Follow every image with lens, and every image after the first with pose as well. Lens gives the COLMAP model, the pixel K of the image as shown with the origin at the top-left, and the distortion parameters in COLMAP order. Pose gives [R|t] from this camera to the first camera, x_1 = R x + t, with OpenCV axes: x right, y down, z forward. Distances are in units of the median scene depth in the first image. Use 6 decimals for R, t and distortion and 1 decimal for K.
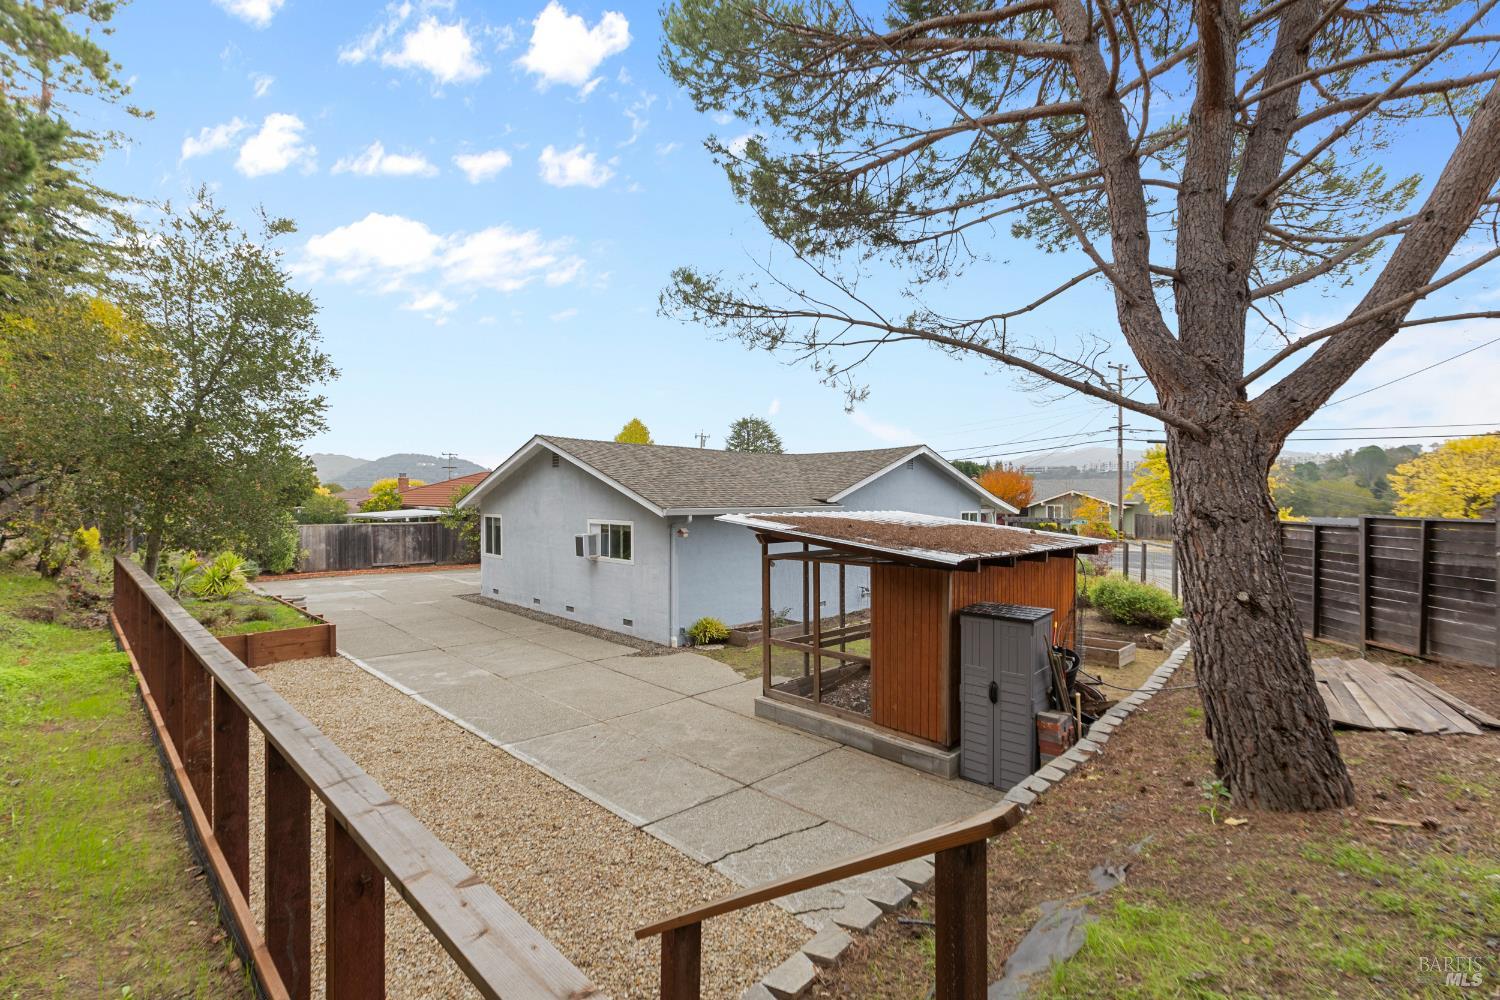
lens RADIAL K [[669.0, 0, 742.9], [0, 669.0, 501.1], [0, 0, 1]] dist [0.000189, -0.001126]
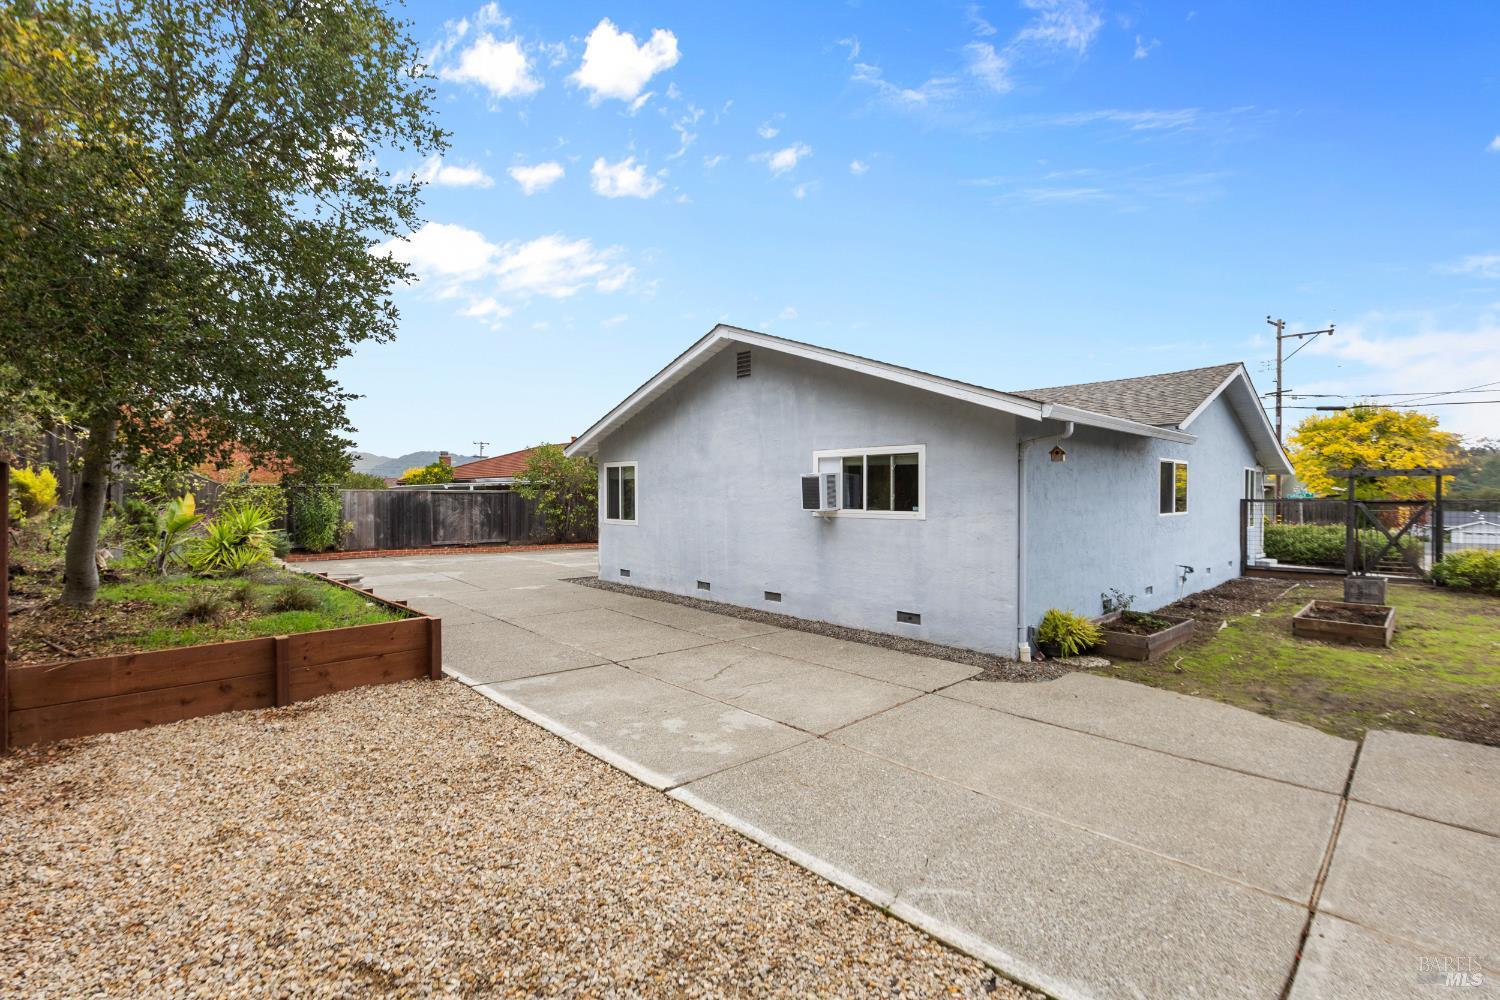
lens RADIAL K [[669.0, 0, 748.7], [0, 669.0, 497.8], [0, 0, 1]] dist [0.000189, -0.001126]
pose [[0.999795, 0.001017, -0.020229, -0.286475], [-0.001025, 0.999999, -0.000419, 0.071993], [0.020229, 0.000440, 0.999795, 0.384608]]
